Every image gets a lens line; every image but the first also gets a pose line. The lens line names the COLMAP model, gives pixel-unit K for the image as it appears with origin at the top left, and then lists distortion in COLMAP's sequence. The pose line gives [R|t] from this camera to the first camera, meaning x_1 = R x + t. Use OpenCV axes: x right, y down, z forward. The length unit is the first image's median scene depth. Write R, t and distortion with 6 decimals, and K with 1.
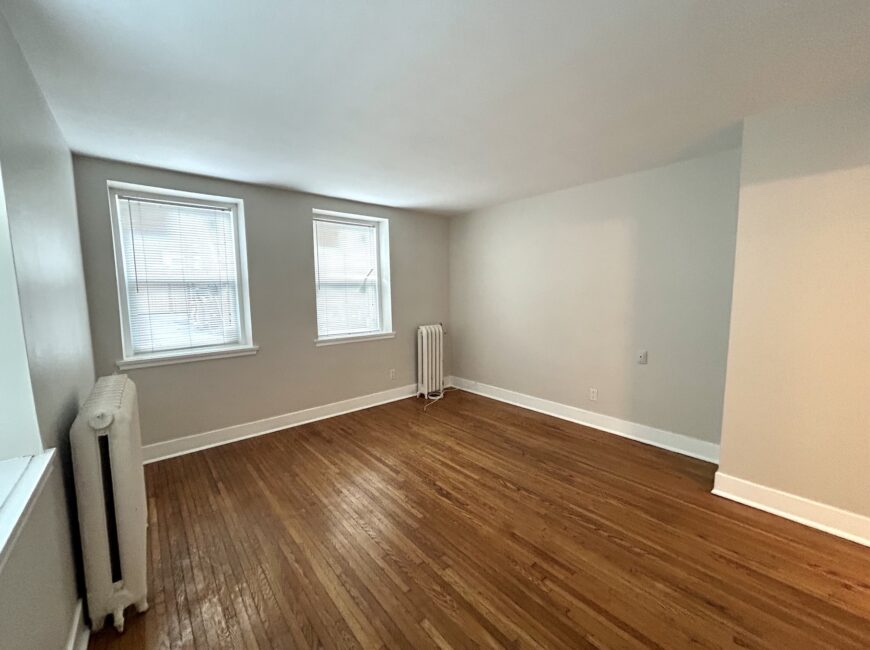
lens RADIAL K [[354.1, 0, 431.6], [0, 354.1, 325.6], [0, 0, 1]] dist [-0.000110, 0.000270]
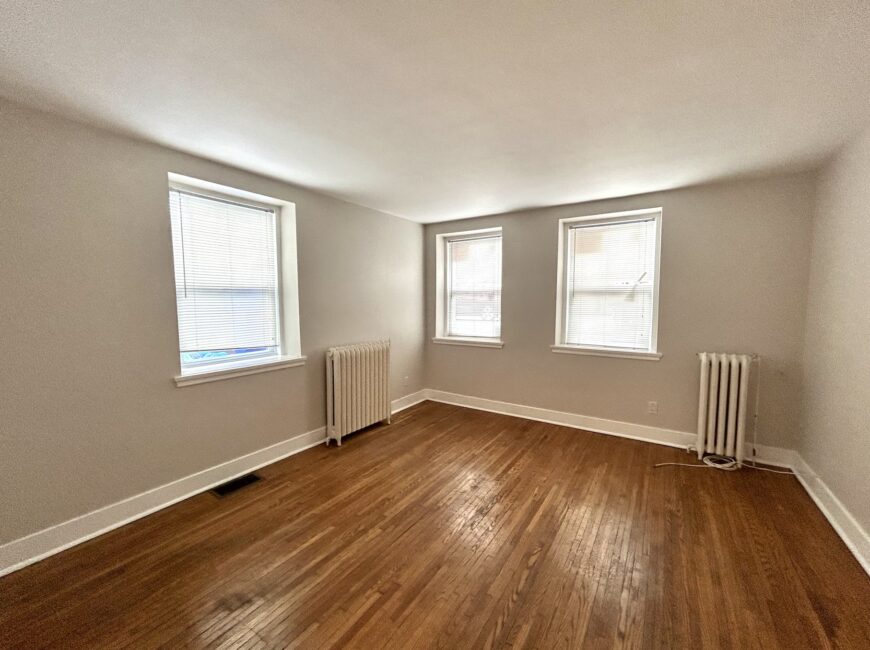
lens RADIAL K [[354.1, 0, 431.6], [0, 354.1, 325.6], [0, 0, 1]] dist [-0.000110, 0.000270]
pose [[0.282245, 0.087931, -0.955304, 0.702250], [-0.098001, 0.993224, 0.062467, -0.060289], [0.954323, 0.075990, 0.288950, 0.446904]]
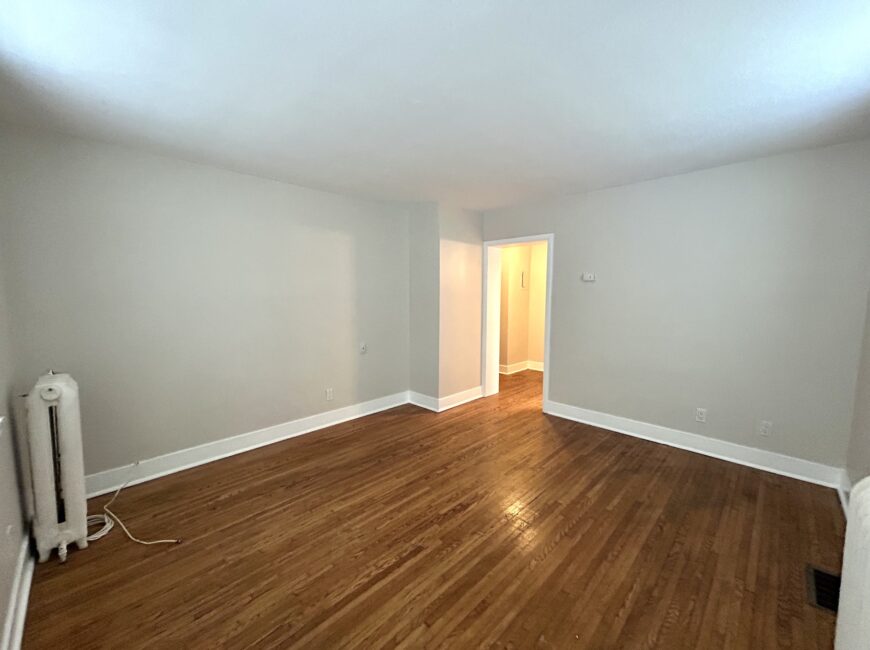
lens RADIAL K [[354.1, 0, 431.6], [0, 354.1, 325.6], [0, 0, 1]] dist [-0.000110, 0.000270]
pose [[-0.093042, -0.083420, 0.992161, -0.696025], [0.100909, 0.990563, 0.092749, -0.087288], [-0.990535, 0.108748, -0.083746, 0.891936]]
